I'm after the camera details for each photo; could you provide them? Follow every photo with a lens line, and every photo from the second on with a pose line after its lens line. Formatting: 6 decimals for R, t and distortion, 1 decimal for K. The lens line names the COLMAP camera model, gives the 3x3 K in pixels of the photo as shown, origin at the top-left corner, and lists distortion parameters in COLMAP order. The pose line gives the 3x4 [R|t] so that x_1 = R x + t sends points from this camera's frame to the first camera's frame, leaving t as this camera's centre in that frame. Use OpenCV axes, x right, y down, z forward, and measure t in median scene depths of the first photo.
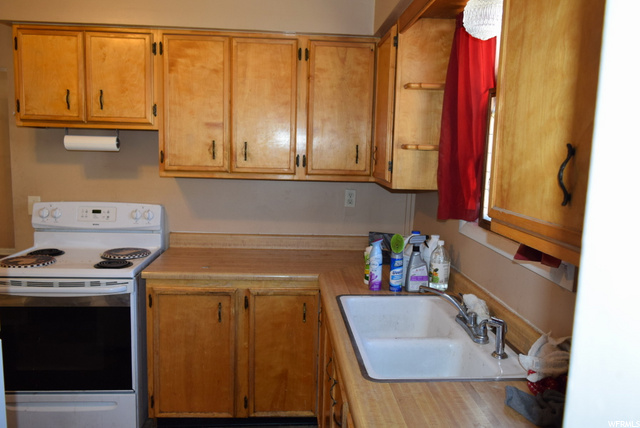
lens RADIAL K [[496.3, 0, 320.0], [0, 496.3, 214.0], [0, 0, 1]] dist [-0.017540, 0.006094]
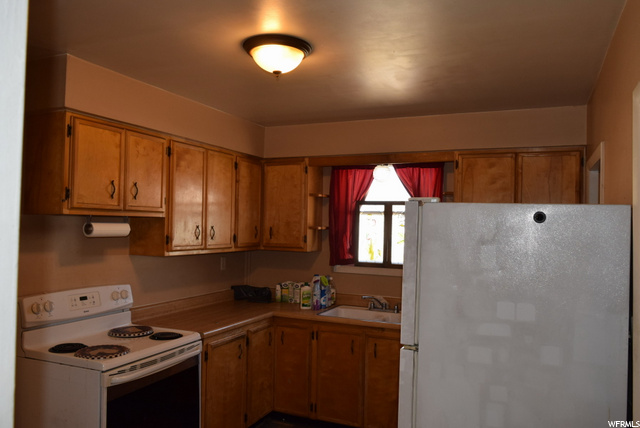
lens RADIAL K [[496.3, 0, 320.0], [0, 496.3, 214.0], [0, 0, 1]] dist [-0.017540, 0.006094]
pose [[0.460216, -0.000300, 0.887807, -1.224258], [0.112986, 0.991889, -0.058234, -0.067325], [-0.880588, 0.127109, 0.456516, 0.130965]]
